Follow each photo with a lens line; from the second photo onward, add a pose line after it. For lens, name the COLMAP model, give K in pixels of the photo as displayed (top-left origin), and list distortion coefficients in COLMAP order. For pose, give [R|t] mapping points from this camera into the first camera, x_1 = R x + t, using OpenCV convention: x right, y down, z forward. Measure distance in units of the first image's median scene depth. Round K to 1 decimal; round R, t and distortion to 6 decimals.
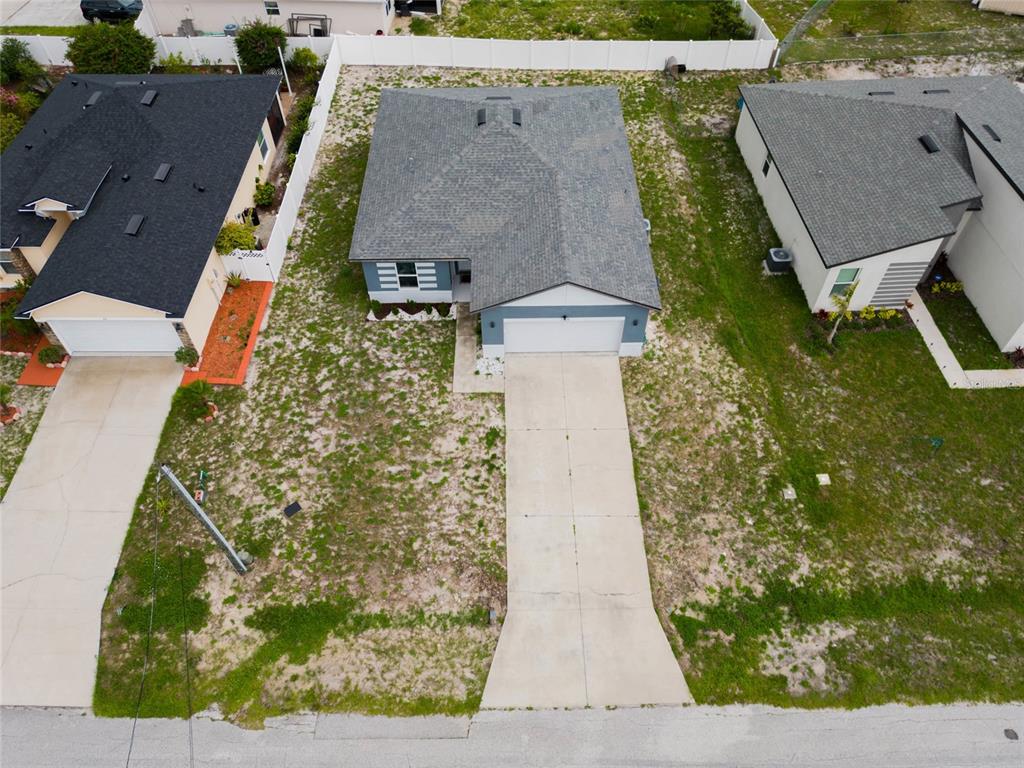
lens RADIAL K [[715.5, 0, 512.0], [0, 715.5, 384.0], [0, 0, 1]] dist [0.096147, -0.117655]
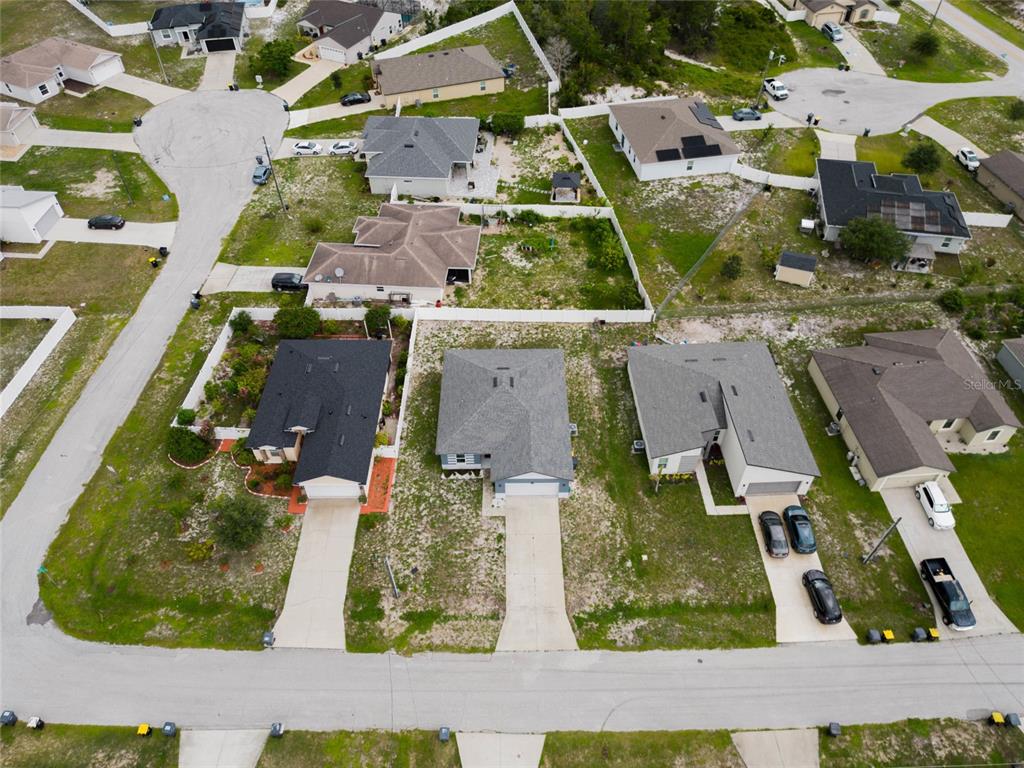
lens RADIAL K [[712.0, 0, 512.0], [0, 712.0, 384.0], [0, 0, 1]] dist [0.157527, -0.421123]
pose [[0.999978, 0.001483, -0.006485, 0.023755], [-0.001870, 0.998194, -0.060043, -0.265132], [0.006384, 0.060054, 0.998175, -1.241810]]
